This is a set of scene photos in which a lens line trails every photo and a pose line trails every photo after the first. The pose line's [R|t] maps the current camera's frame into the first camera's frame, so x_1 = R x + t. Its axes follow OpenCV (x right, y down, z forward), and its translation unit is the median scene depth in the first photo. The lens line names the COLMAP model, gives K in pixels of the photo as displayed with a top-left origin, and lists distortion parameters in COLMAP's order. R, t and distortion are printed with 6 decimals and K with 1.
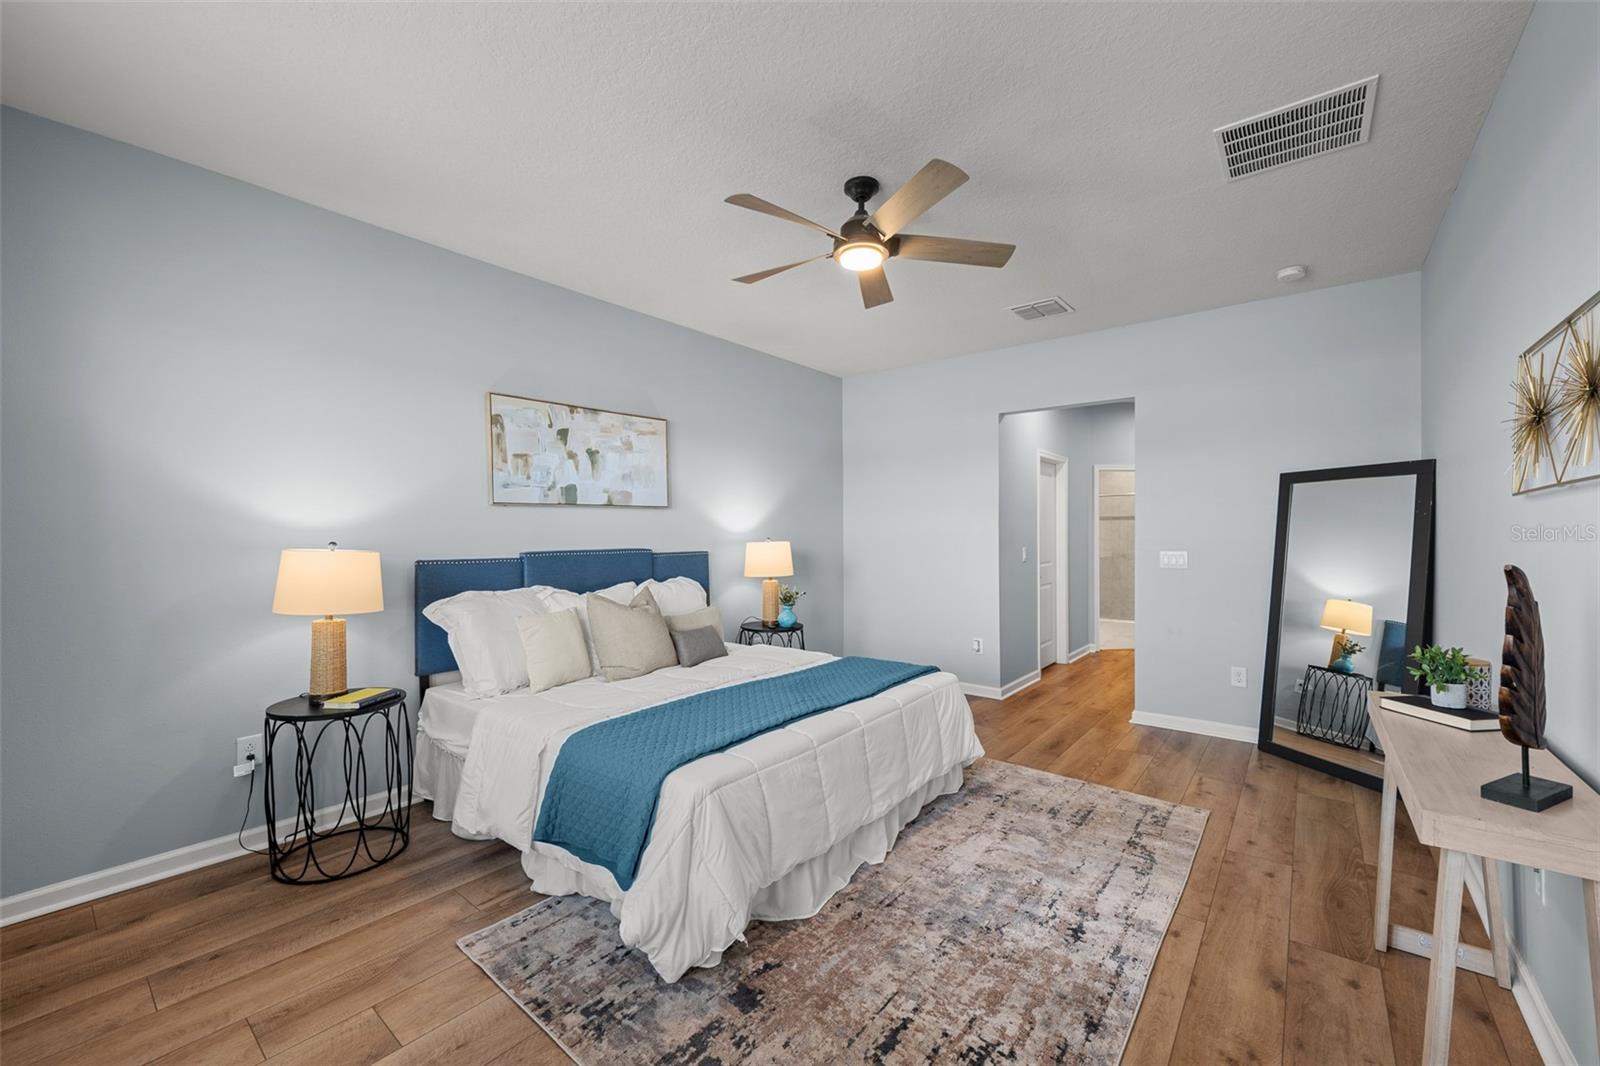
lens RADIAL K [[629.5, 0, 808.4], [0, 629.5, 528.5], [0, 0, 1]] dist [-0.025291, 0.000057]
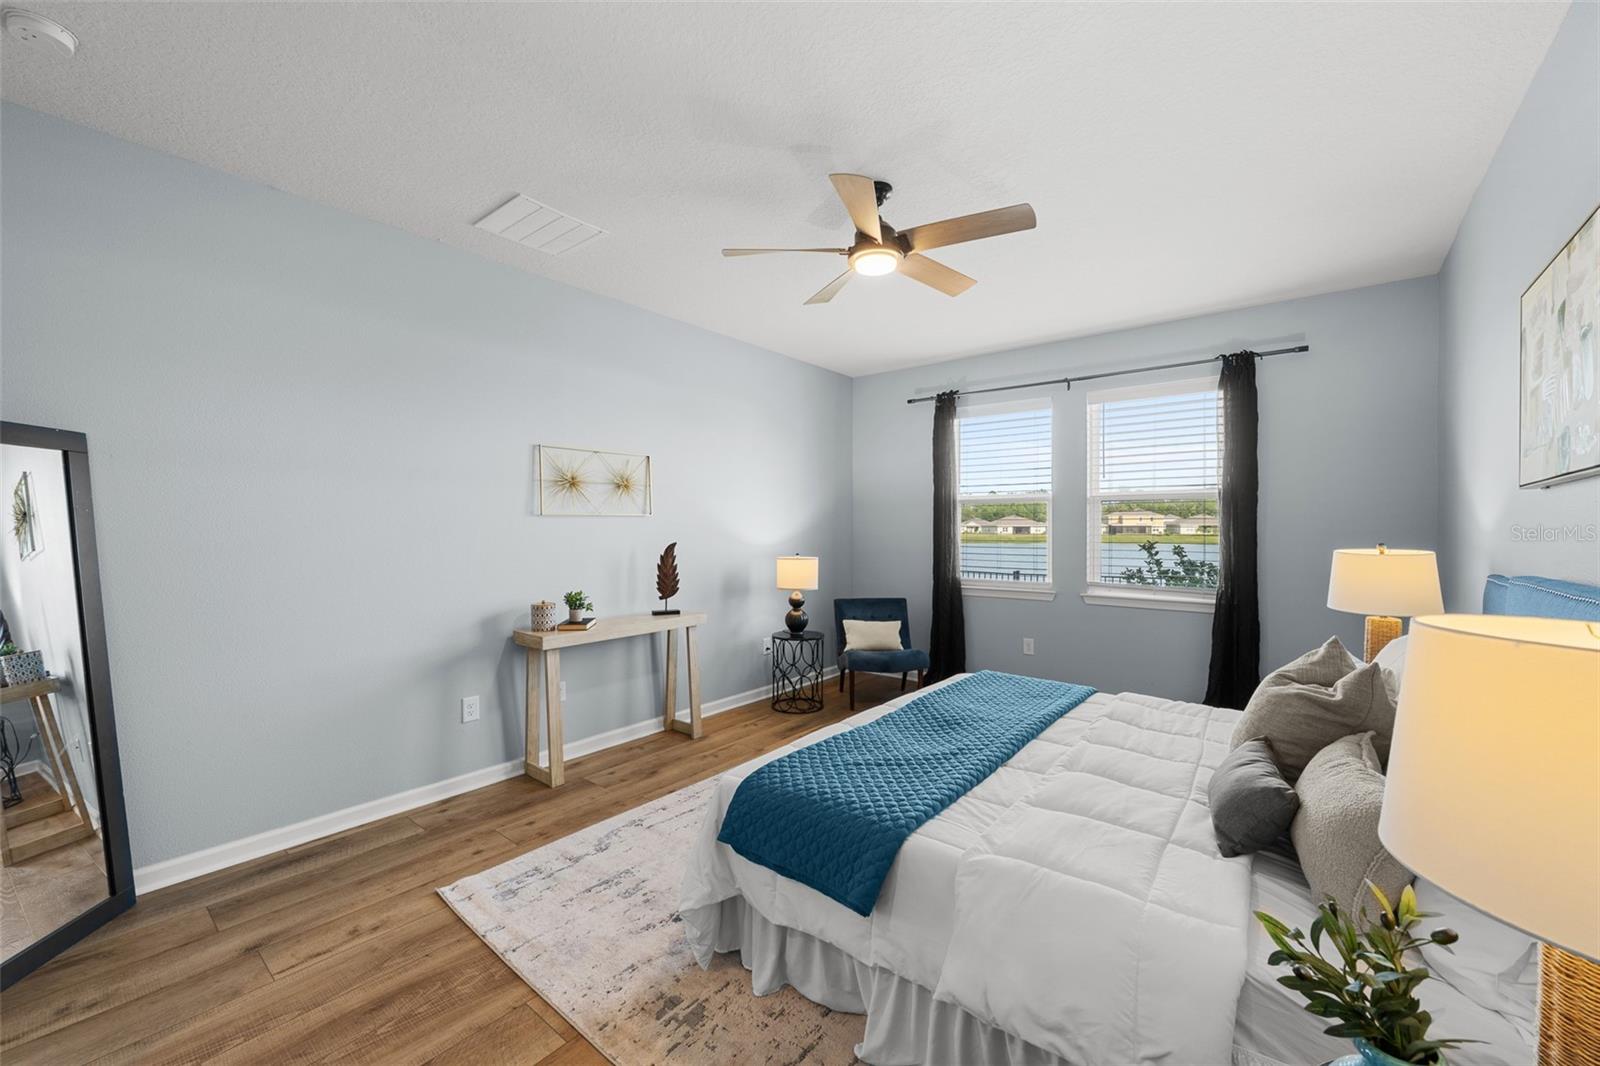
lens RADIAL K [[629.5, 0, 808.4], [0, 629.5, 528.5], [0, 0, 1]] dist [-0.025291, 0.000057]
pose [[-0.999988, 0.000584, 0.004901, 0.179604], [0.000564, 0.999992, -0.004006, -0.002917], [-0.004904, -0.004003, -0.999980, 1.935856]]
